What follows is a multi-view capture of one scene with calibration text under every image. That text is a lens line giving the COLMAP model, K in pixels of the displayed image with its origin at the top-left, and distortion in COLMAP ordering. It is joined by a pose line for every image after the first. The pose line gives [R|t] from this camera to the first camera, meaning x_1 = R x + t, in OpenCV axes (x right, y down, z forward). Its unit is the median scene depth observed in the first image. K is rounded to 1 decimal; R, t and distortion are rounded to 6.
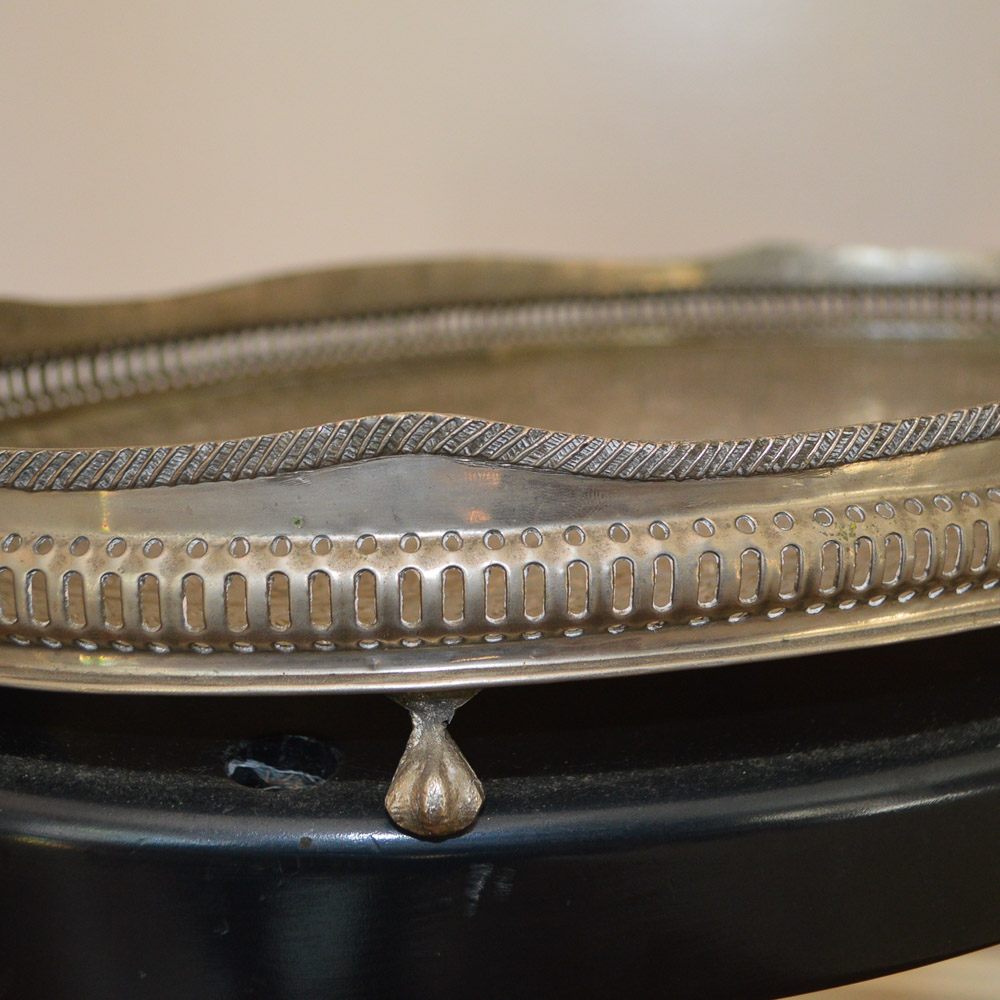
lens RADIAL K [[1384.6, 0, 500.0], [0, 1384.6, 500.0], [0, 0, 1]] dist [-0.125549, 0.003580]
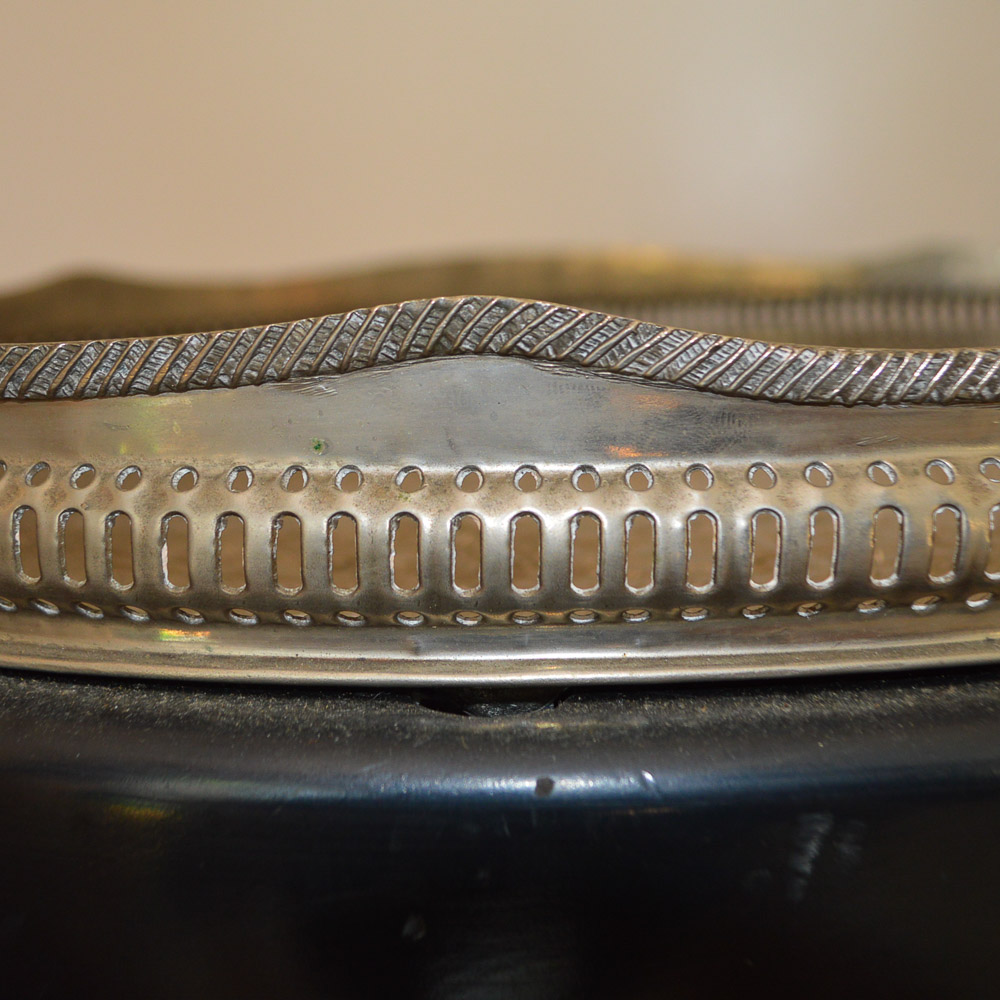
lens RADIAL K [[1384.6, 0, 500.0], [0, 1384.6, 500.0], [0, 0, 1]] dist [-0.125549, 0.003580]
pose [[0.993642, 0.030174, -0.108470, 0.029664], [-0.033173, 0.999113, -0.025950, 0.059855], [0.107591, 0.029383, 0.993761, 0.281534]]
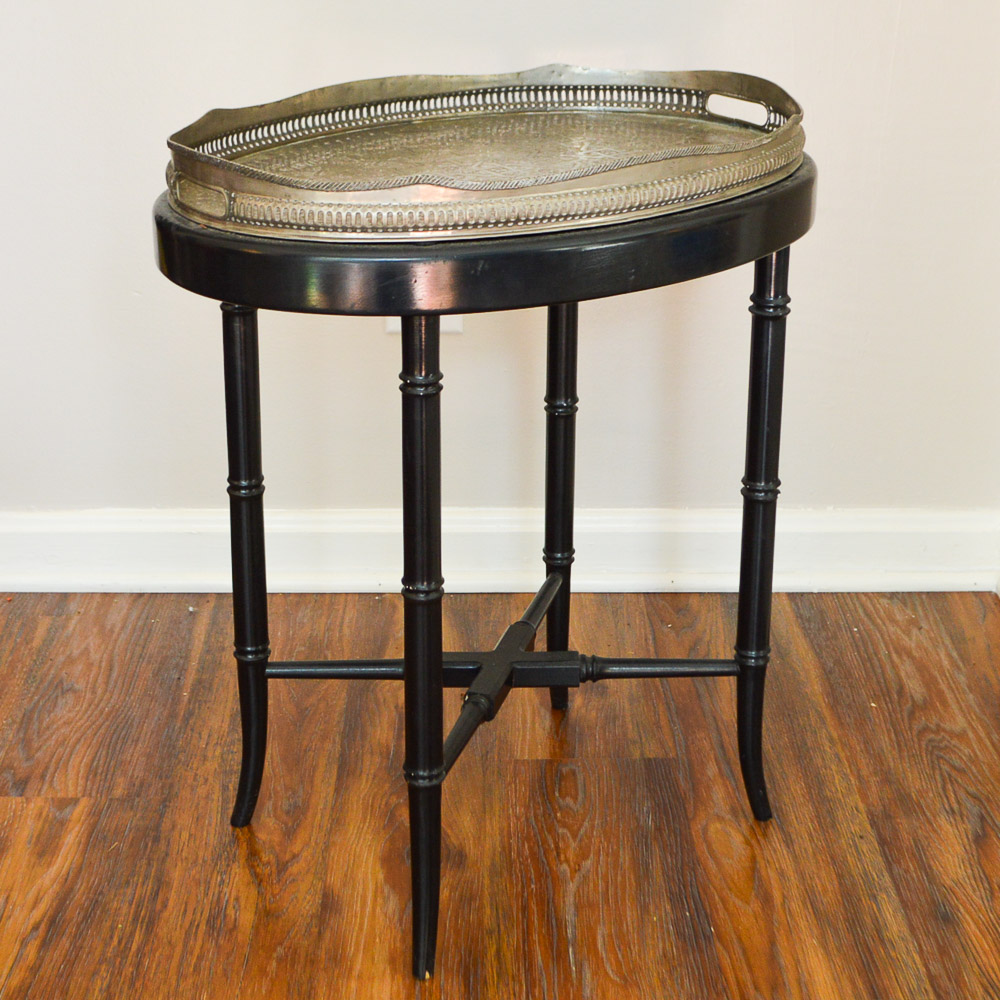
lens RADIAL K [[1985.6, 0, 500.0], [0, 1985.6, 500.0], [0, 0, 1]] dist [-0.054408, -0.073485]
pose [[0.996053, -0.004712, 0.088639, -0.362964], [-0.008661, 0.988665, 0.149889, 0.010893], [-0.088340, -0.150065, 0.984722, -5.049786]]
